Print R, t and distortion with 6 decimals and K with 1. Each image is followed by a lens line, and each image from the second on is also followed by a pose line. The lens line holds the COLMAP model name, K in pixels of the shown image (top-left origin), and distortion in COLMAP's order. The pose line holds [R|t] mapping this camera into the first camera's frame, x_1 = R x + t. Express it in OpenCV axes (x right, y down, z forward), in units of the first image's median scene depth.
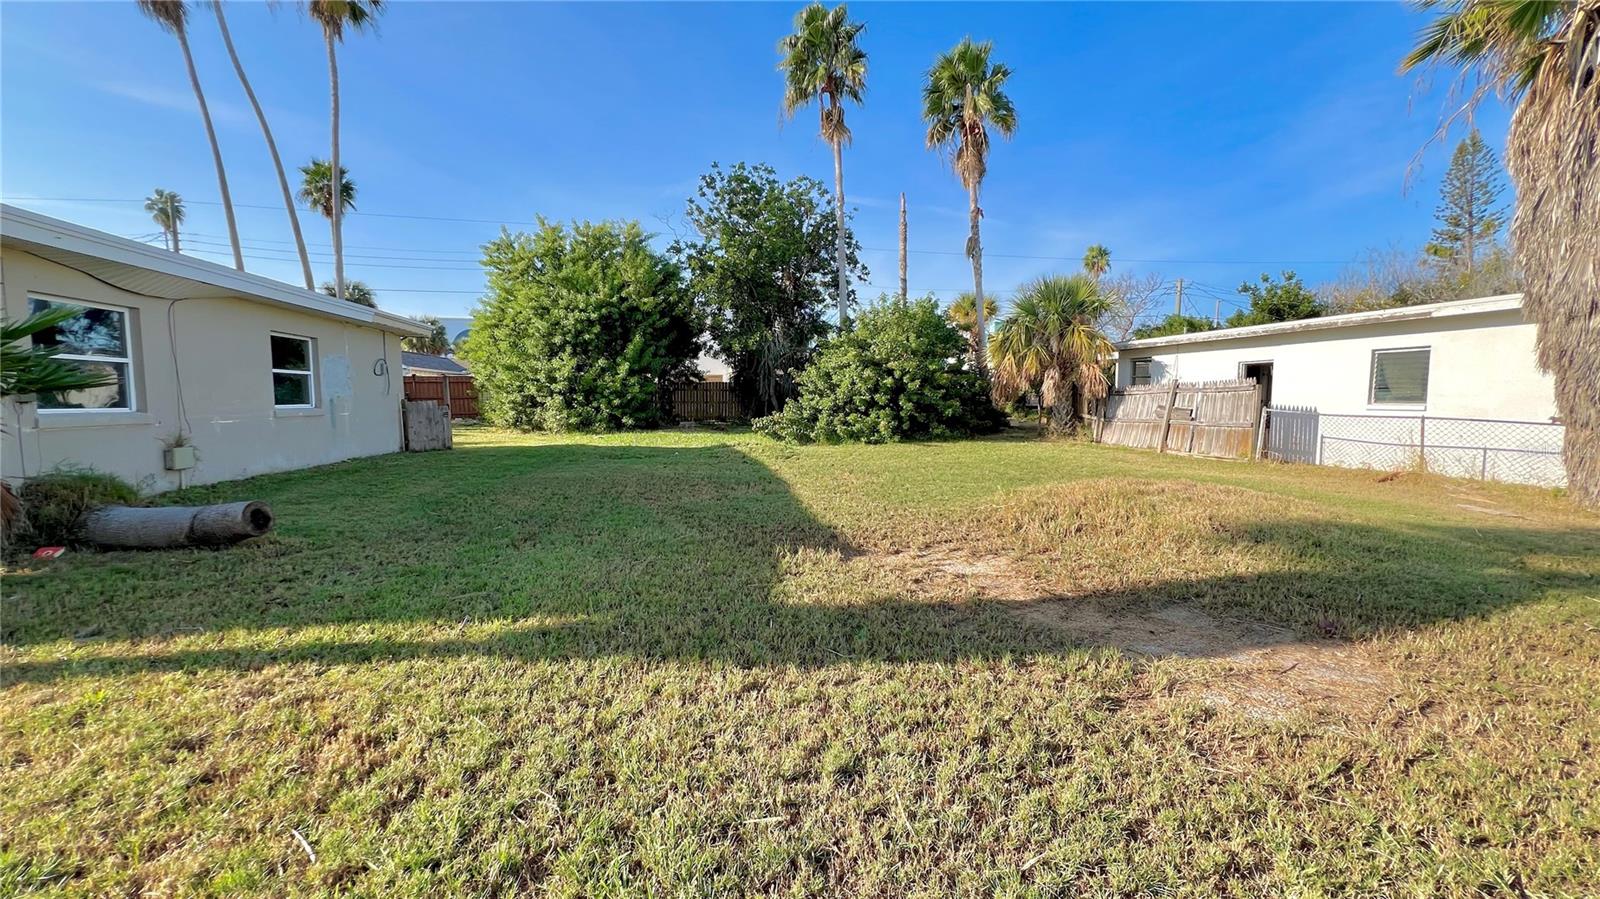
lens RADIAL K [[638.7, 0, 800.2], [0, 638.7, 450.6], [0, 0, 1]] dist [-0.002016, 0.000354]
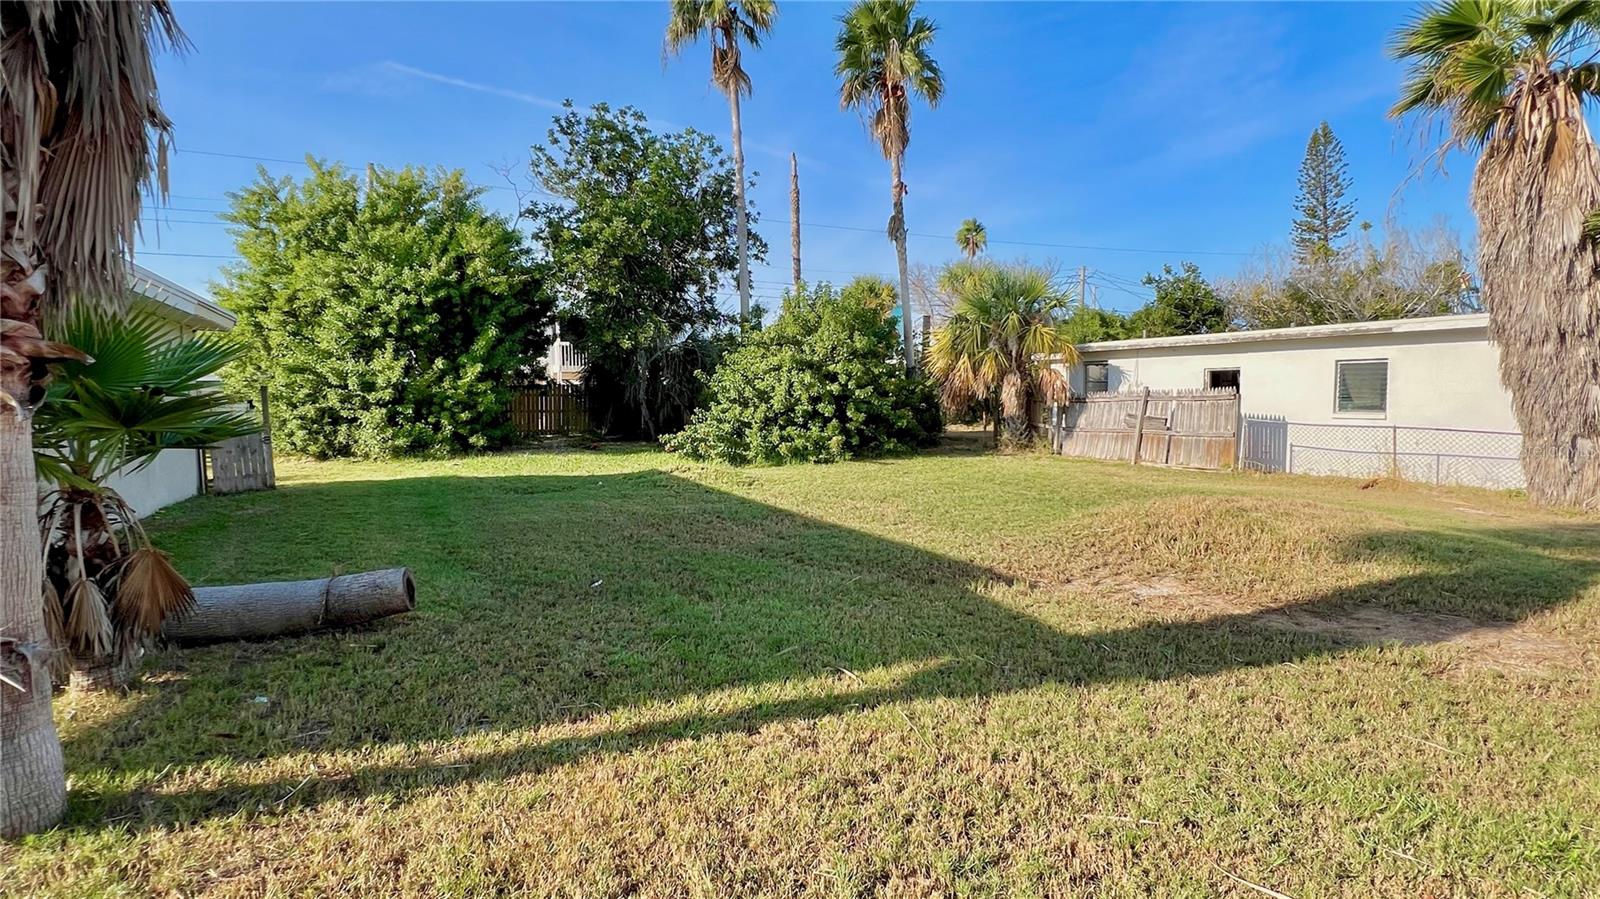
lens RADIAL K [[839.1, 0, 798.8], [0, 839.1, 453.6], [0, 0, 1]] dist [-0.003360, -0.000798]
pose [[0.964869, -0.025900, 0.261453, -0.183127], [0.029570, 0.999512, -0.010115, -0.011968], [-0.261063, 0.017491, 0.965163, -0.047521]]
